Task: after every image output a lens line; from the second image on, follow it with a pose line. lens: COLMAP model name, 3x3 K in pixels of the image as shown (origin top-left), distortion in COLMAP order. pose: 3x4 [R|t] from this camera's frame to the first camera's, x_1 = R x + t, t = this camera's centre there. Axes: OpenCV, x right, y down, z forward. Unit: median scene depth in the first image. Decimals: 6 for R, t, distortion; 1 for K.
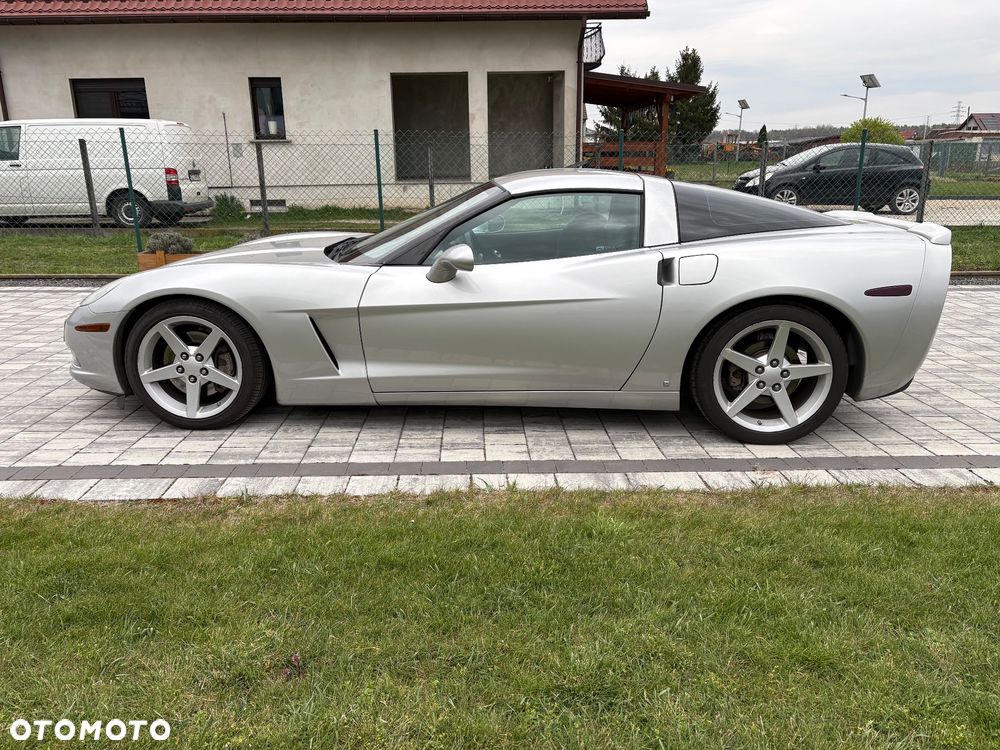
lens RADIAL K [[759.9, 0, 495.9], [0, 759.9, 376.3], [0, 0, 1]] dist [0.080275, -0.112960]
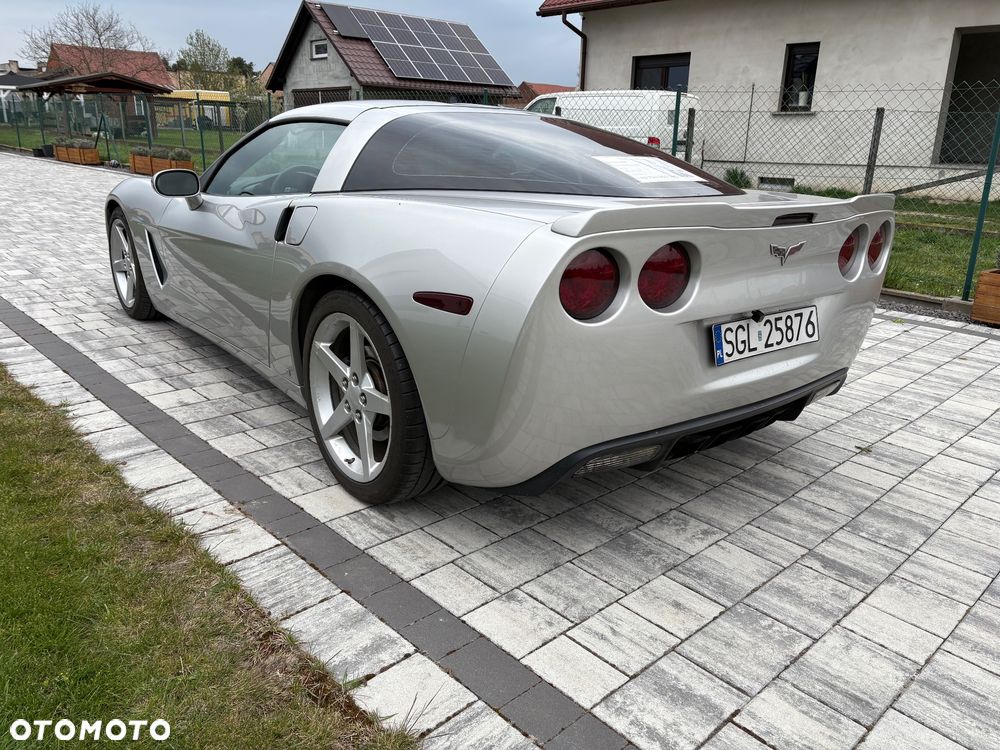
lens RADIAL K [[759.9, 0, 495.9], [0, 759.9, 376.3], [0, 0, 1]] dist [0.080275, -0.112960]
pose [[0.648201, 0.248414, -0.719809, 0.860220], [-0.236896, 0.964168, 0.119416, -0.120046], [0.723682, 0.093115, 0.683824, 0.585352]]
